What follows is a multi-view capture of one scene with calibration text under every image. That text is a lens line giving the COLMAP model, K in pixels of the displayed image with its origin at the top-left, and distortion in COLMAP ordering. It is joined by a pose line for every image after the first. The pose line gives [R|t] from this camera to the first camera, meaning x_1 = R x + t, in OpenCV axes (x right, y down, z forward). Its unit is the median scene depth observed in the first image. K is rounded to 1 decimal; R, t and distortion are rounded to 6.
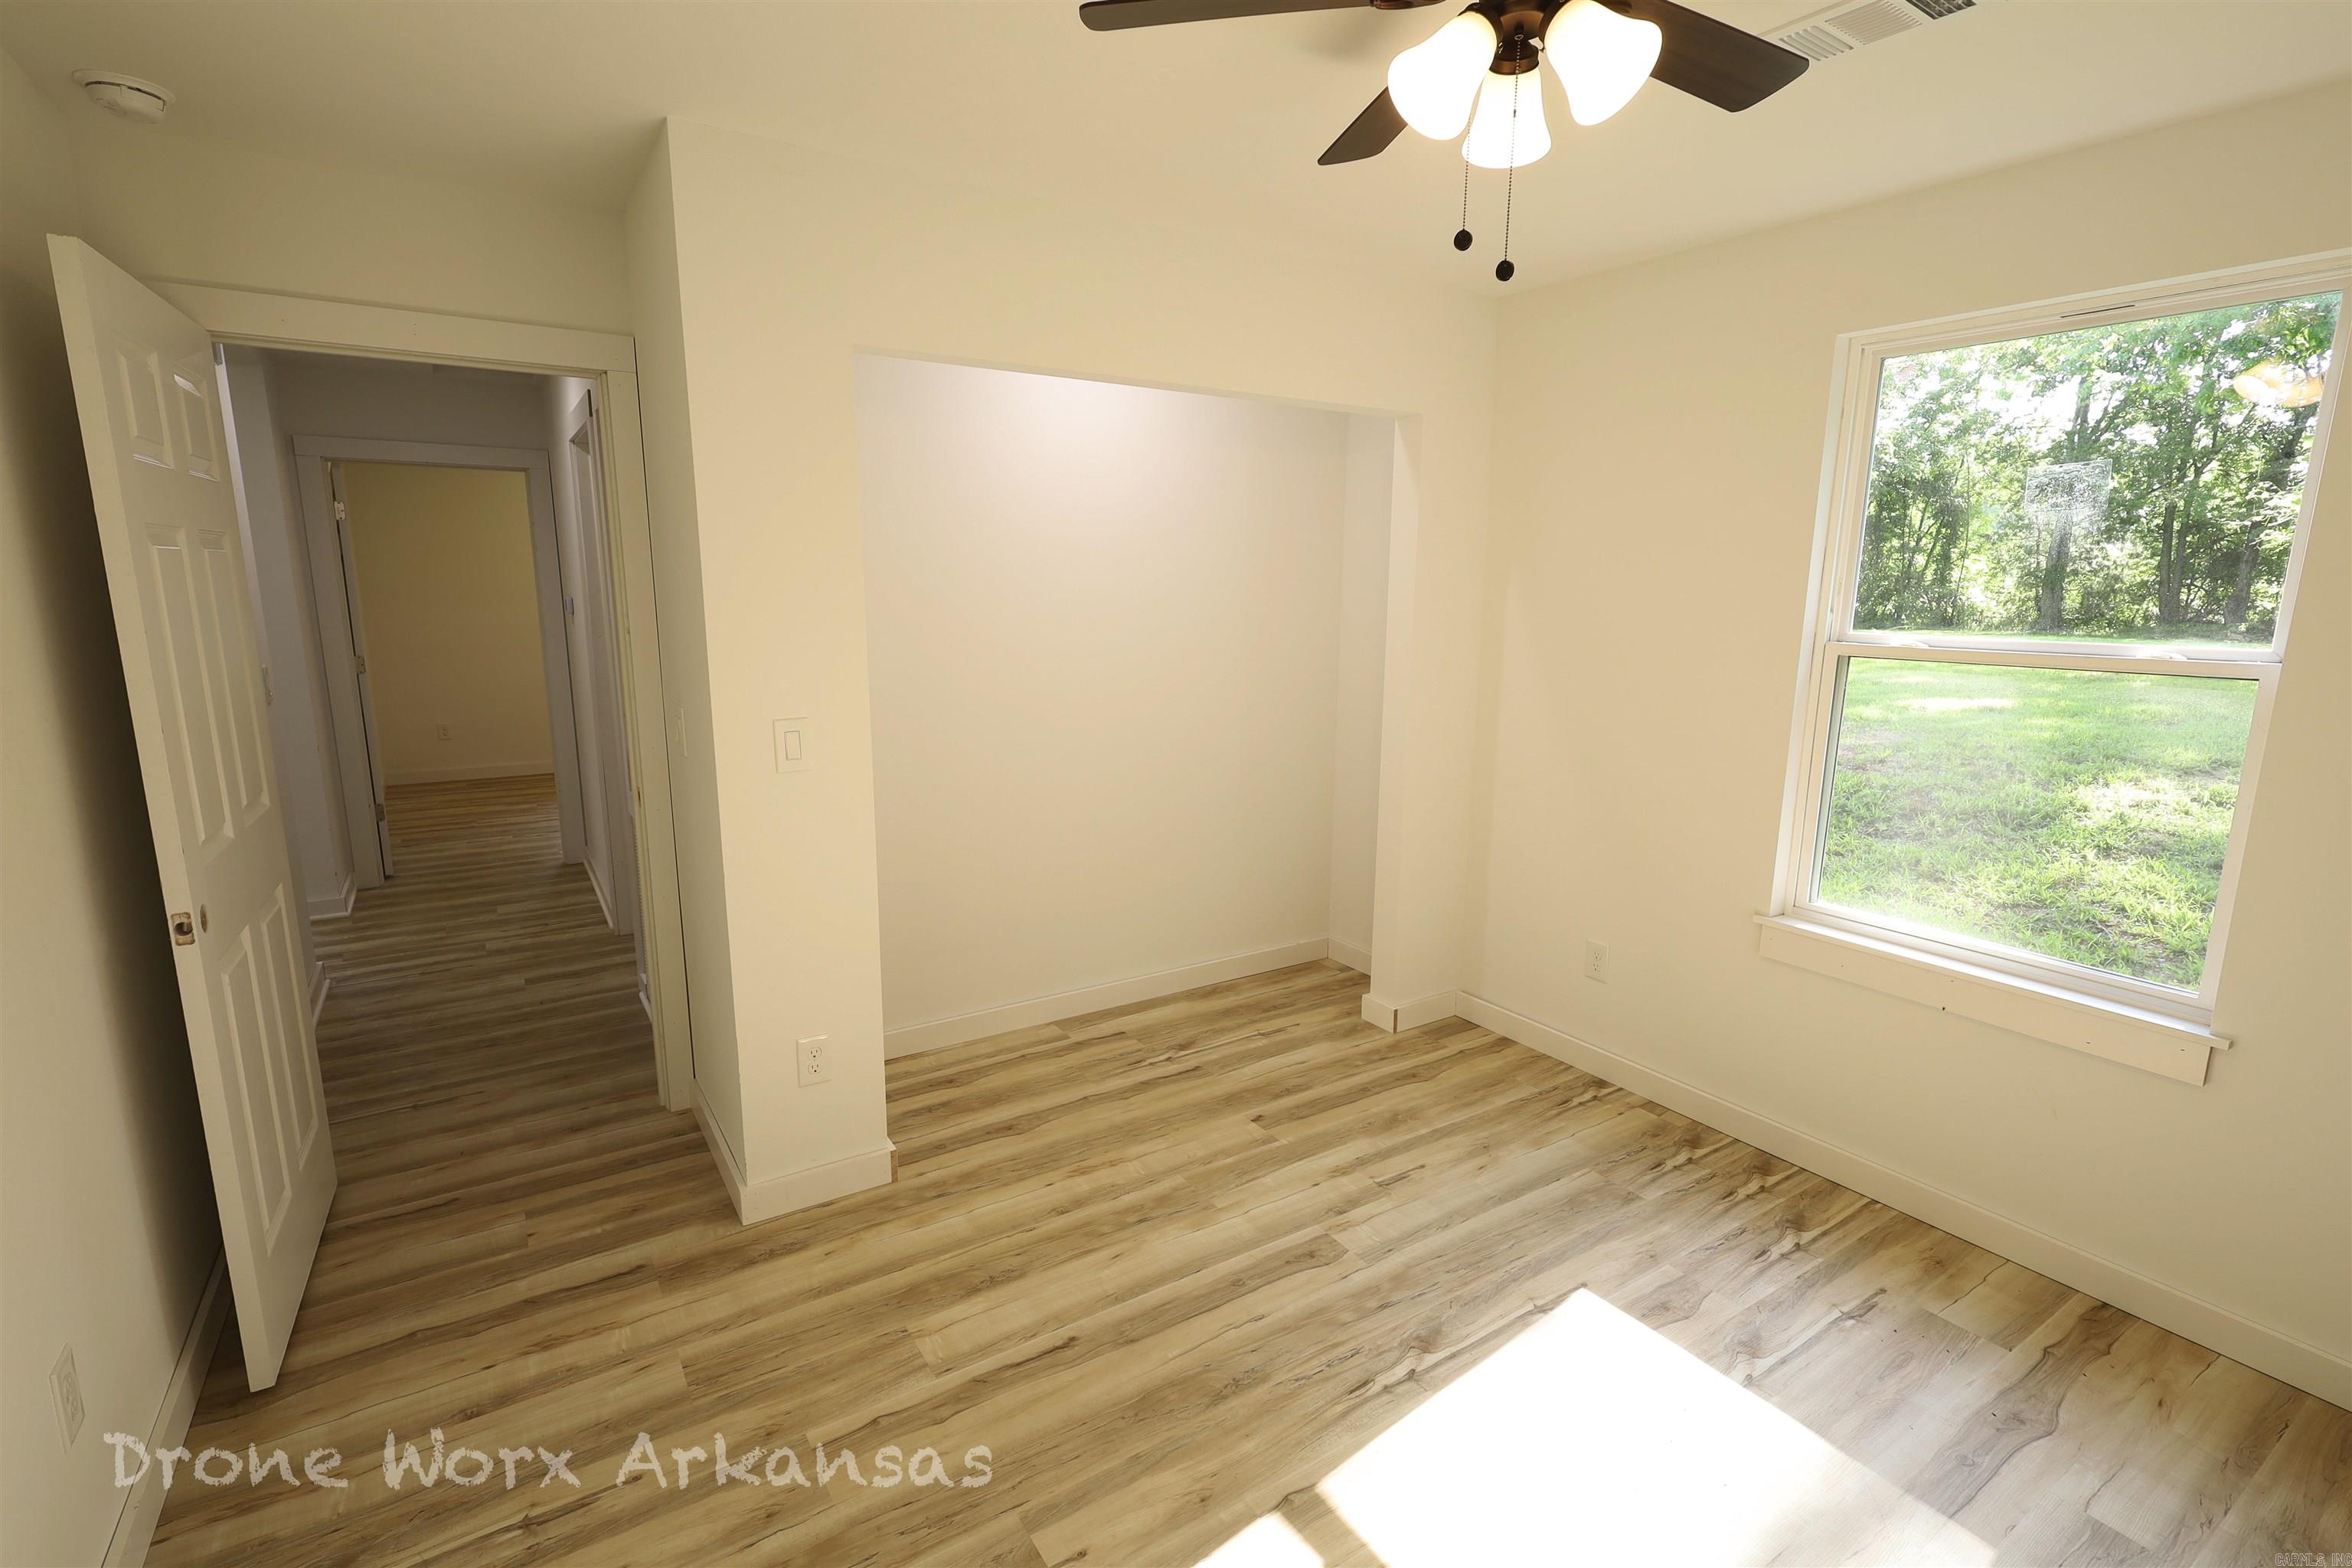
lens RADIAL K [[1087.6, 0, 1177.9], [0, 1087.6, 783.1], [0, 0, 1]] dist [0.001412, 0.001617]
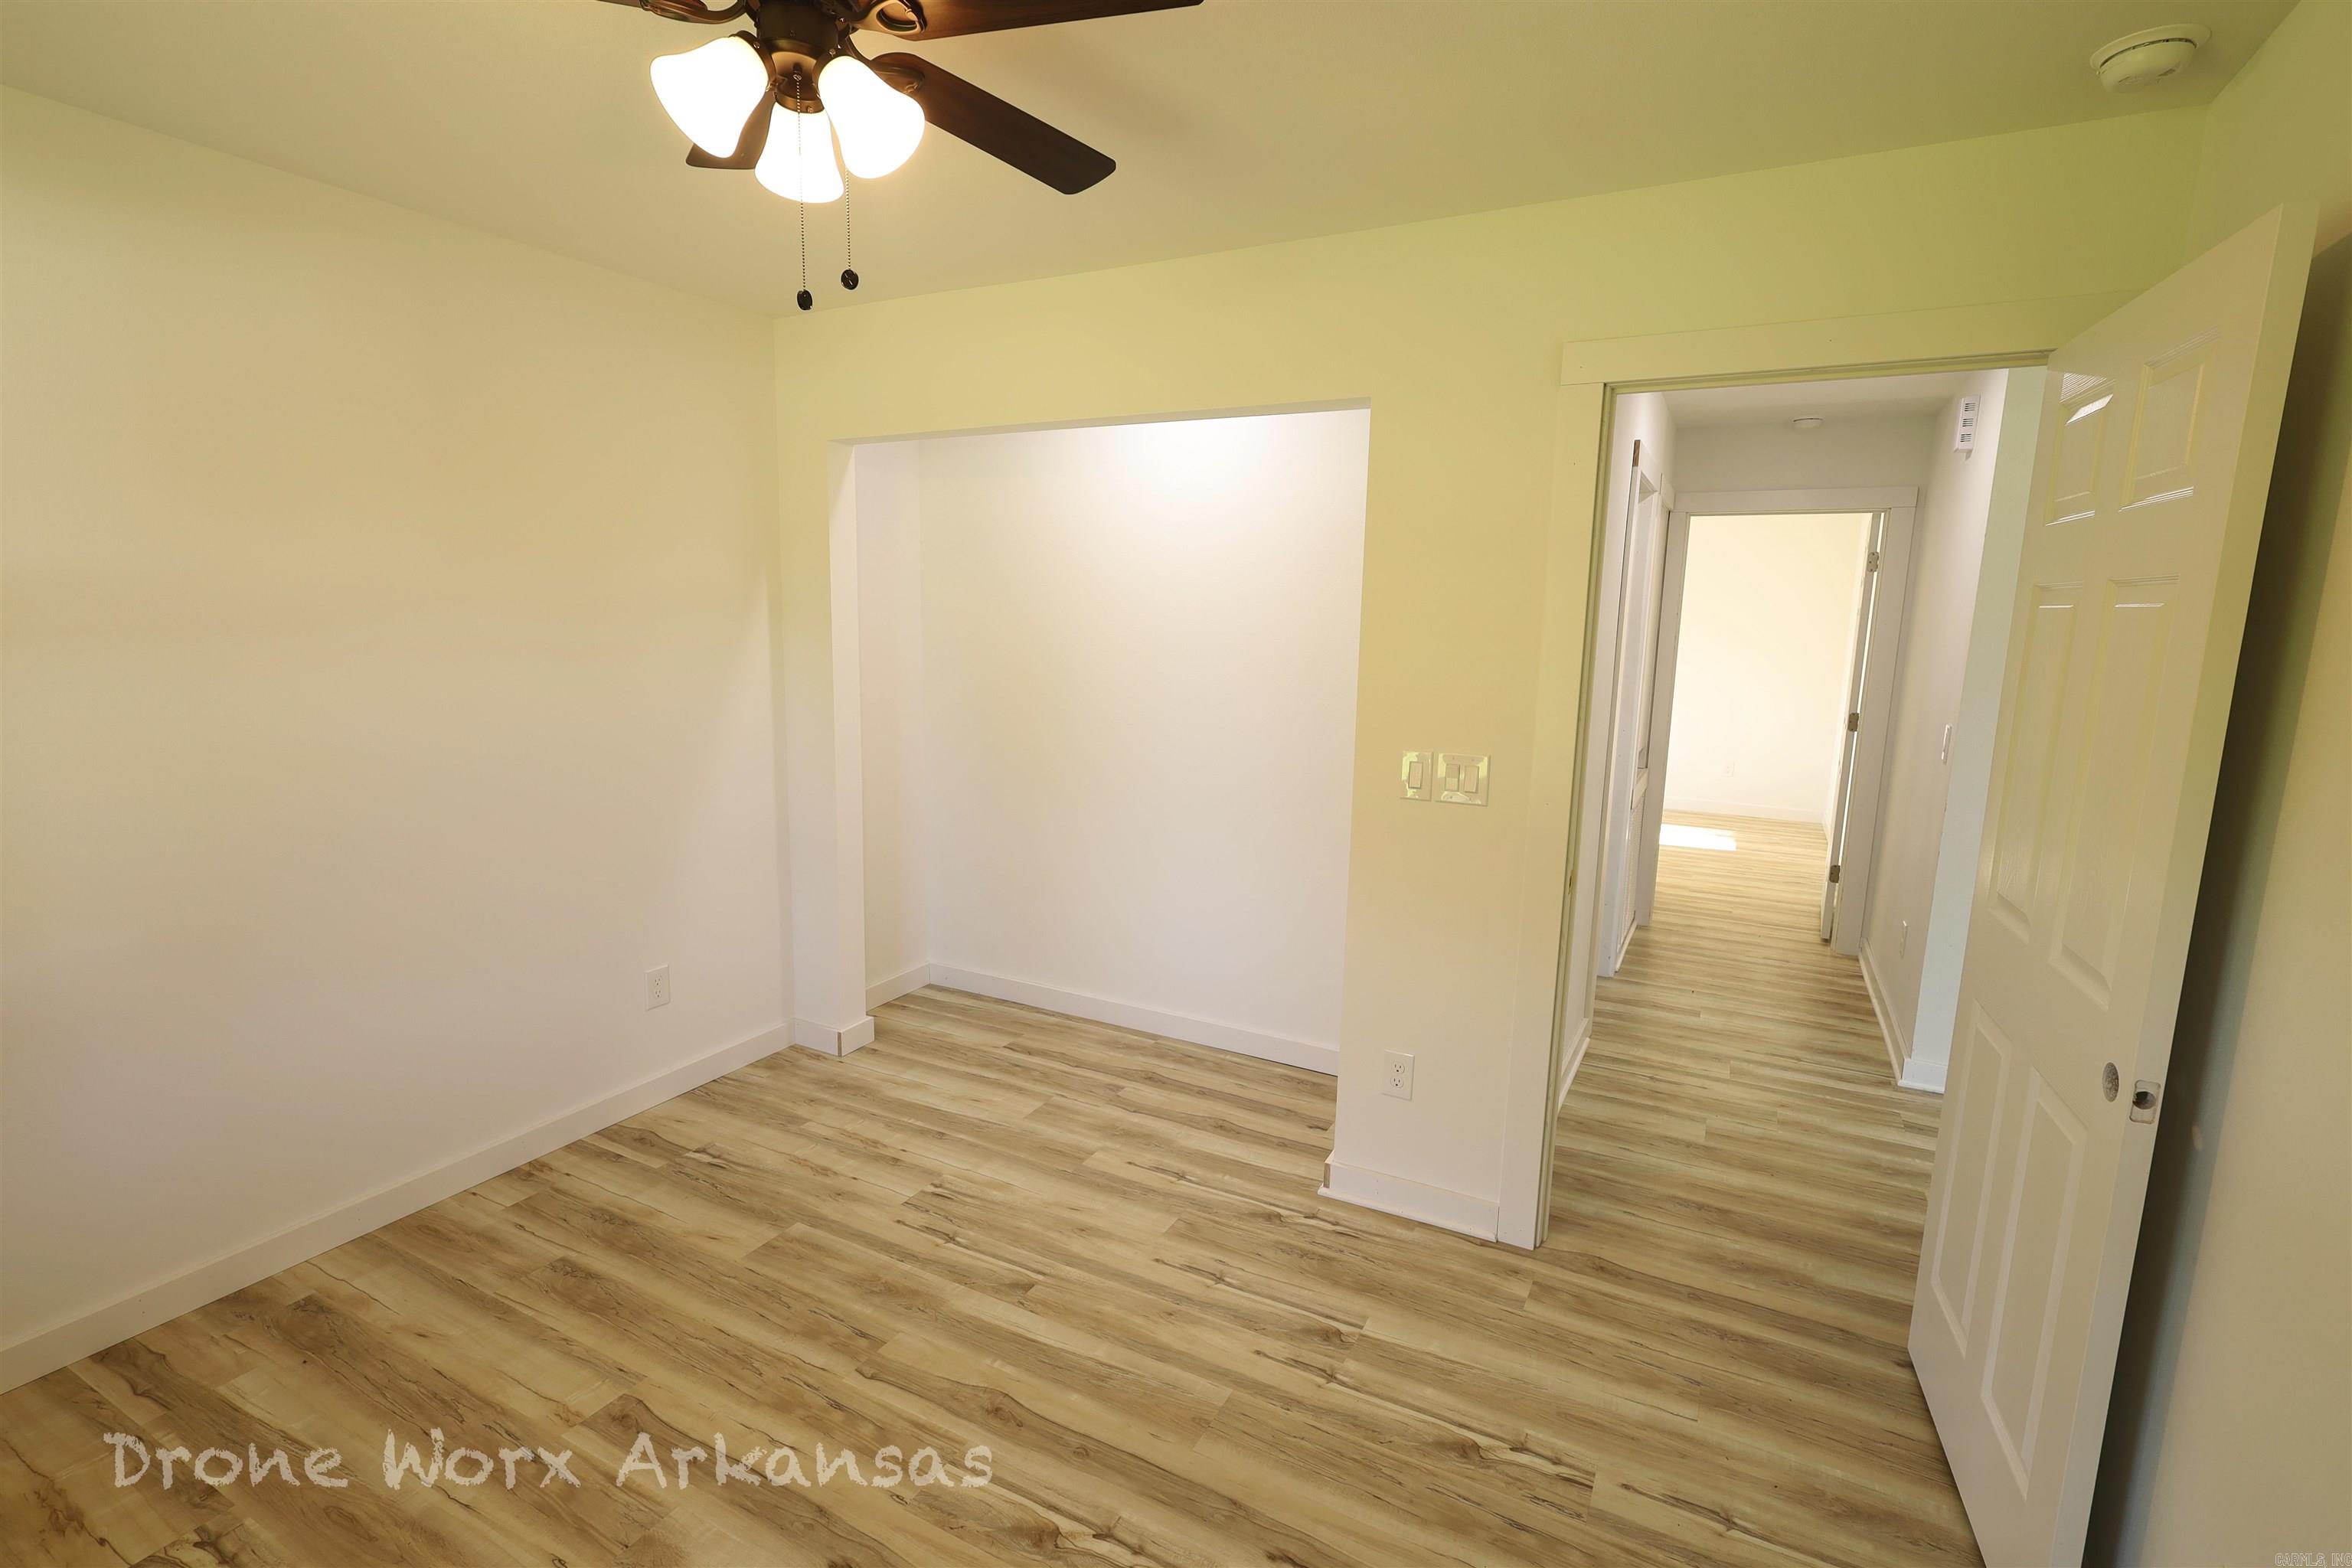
lens RADIAL K [[1087.6, 0, 1178.7], [0, 1087.6, 783.1], [0, 0, 1]] dist [0.001412, 0.001617]
pose [[-0.483285, -0.137845, 0.864543, -1.078674], [0.170381, 0.953835, 0.247326, -0.320088], [-0.858724, 0.266830, -0.437488, 1.604484]]
